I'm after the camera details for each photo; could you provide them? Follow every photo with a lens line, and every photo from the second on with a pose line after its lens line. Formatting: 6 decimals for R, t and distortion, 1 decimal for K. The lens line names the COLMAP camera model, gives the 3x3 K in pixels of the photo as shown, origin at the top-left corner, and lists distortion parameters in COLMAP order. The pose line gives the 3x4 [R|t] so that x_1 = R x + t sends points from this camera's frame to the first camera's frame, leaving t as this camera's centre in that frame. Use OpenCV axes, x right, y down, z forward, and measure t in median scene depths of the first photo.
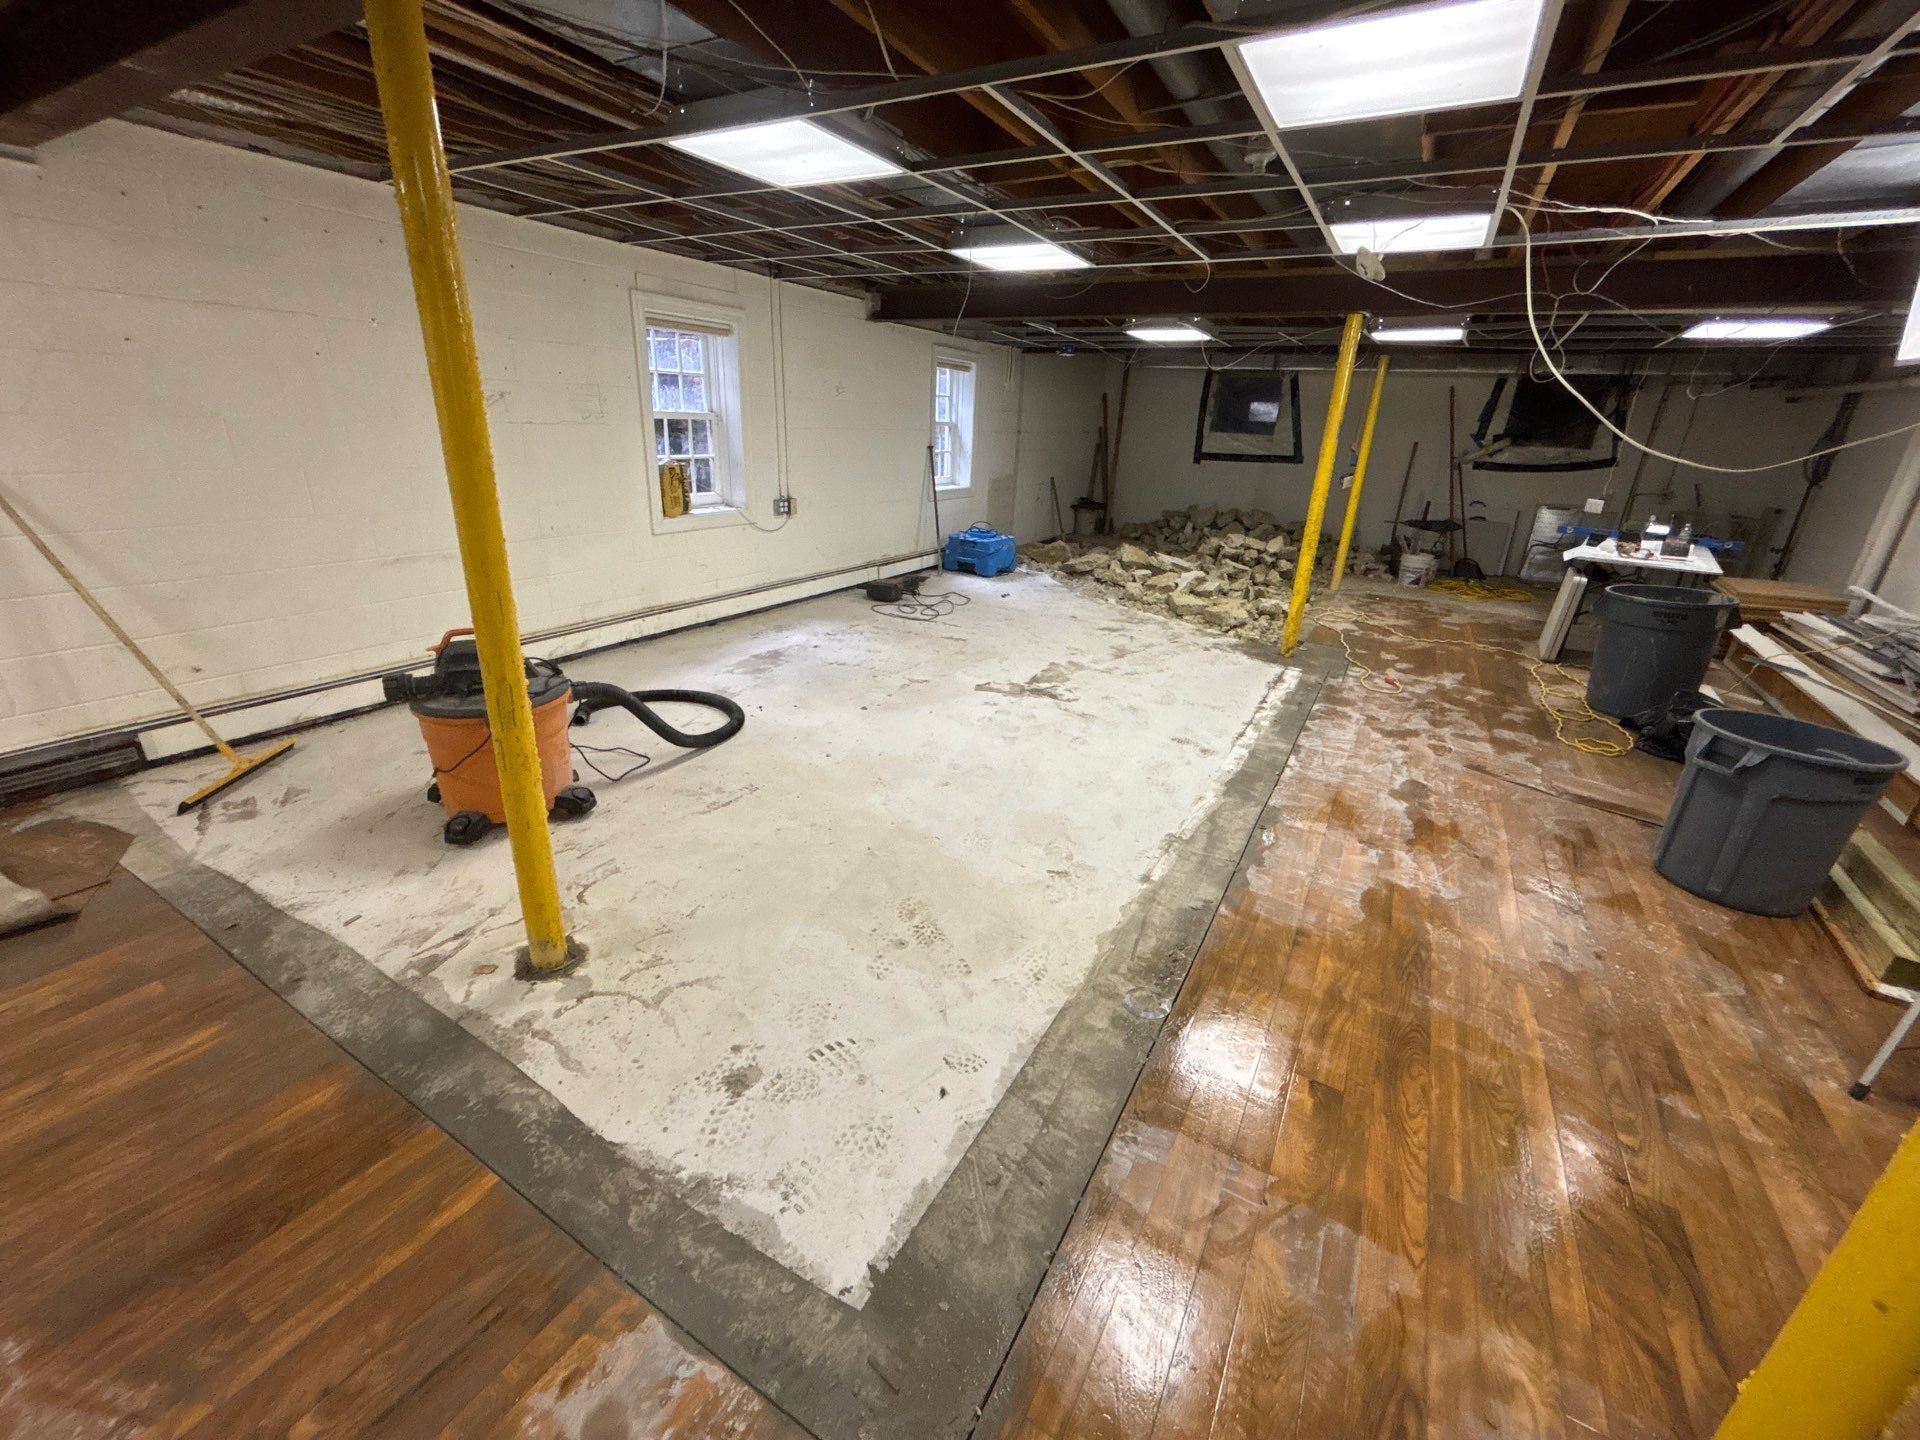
lens RADIAL K [[755.9, 0, 960.0], [0, 755.9, 720.0], [0, 0, 1]] dist [-0.000228, -0.000040]
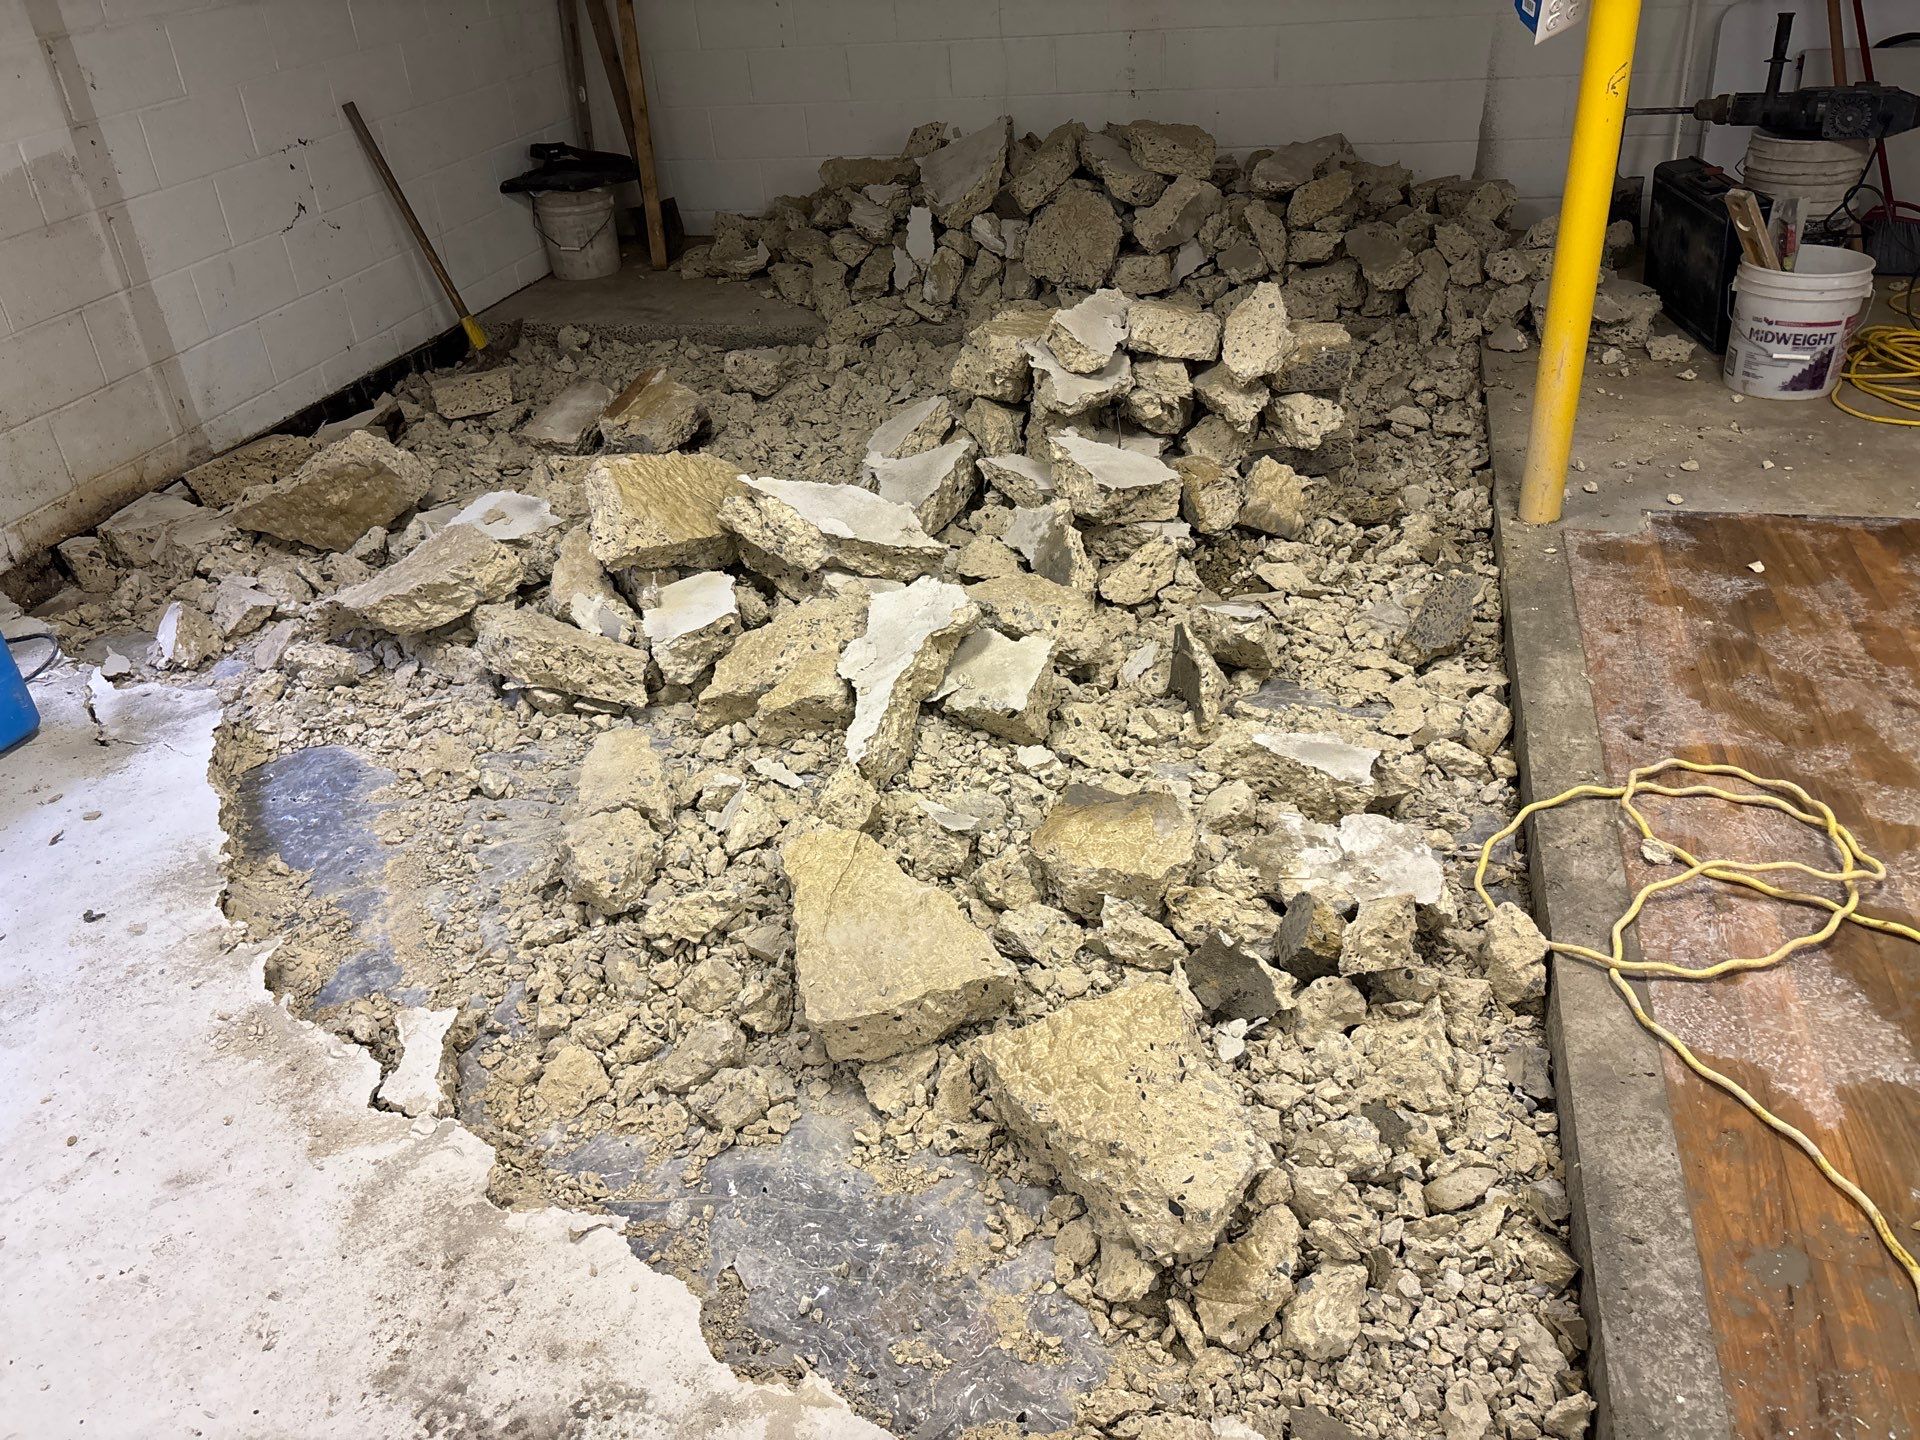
lens RADIAL K [[1442.5, 0, 960.0], [0, 1442.5, 720.0], [0, 0, 1]] dist [0.024284, -0.005112]
pose [[0.957172, -0.235540, 0.168351, 0.226110], [0.203537, 0.960986, 0.187291, -0.215113], [-0.205898, -0.145004, 0.967771, 0.567594]]
